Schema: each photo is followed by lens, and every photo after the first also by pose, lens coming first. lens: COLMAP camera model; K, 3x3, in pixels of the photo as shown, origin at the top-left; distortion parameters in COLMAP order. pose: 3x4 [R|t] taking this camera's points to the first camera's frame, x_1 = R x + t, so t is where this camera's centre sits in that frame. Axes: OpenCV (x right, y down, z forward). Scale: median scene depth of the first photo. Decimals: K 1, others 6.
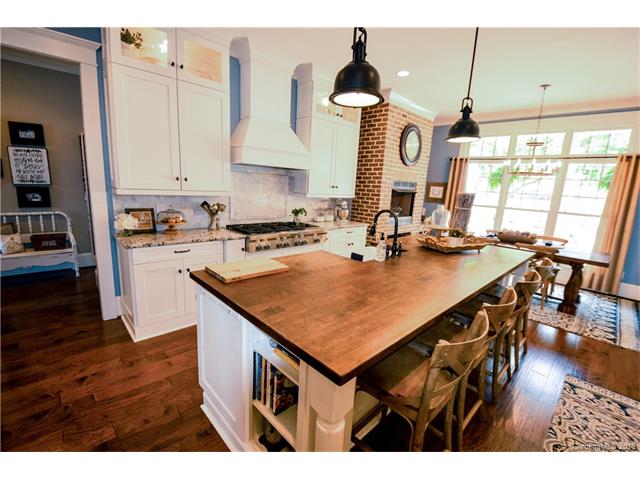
lens RADIAL K [[283.9, 0, 321.2], [0, 283.9, 242.1], [0, 0, 1]] dist [0.013925, -0.021217]
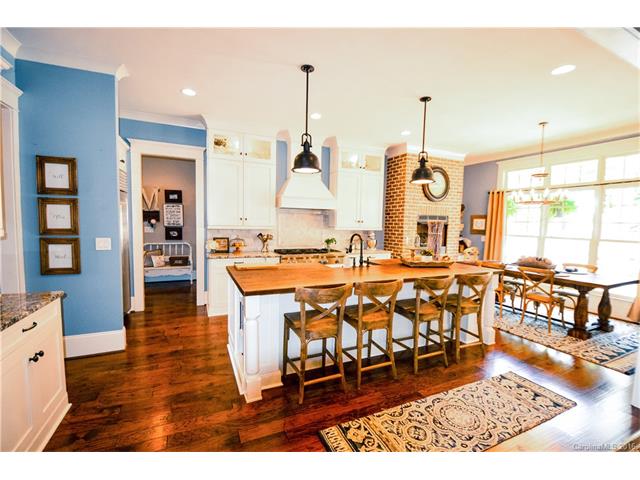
lens RADIAL K [[283.9, 0, 321.2], [0, 283.9, 242.1], [0, 0, 1]] dist [0.013925, -0.021217]
pose [[0.941392, -0.011689, -0.337112, 0.349855], [-0.036059, 0.990185, -0.135028, 0.082751], [0.335382, 0.139270, 0.931731, -0.252622]]
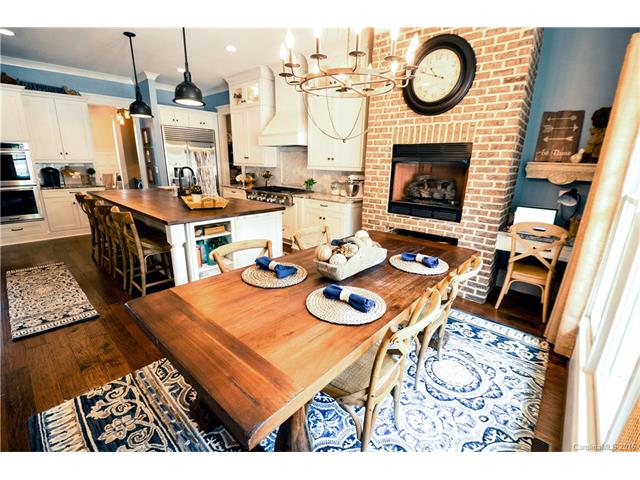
lens RADIAL K [[283.9, 0, 321.2], [0, 283.9, 242.1], [0, 0, 1]] dist [0.013925, -0.021217]
pose [[0.075988, 0.217667, -0.973061, 1.212682], [-0.220111, 0.955469, 0.196543, -0.119615], [0.972511, 0.199247, 0.120515, 1.032026]]
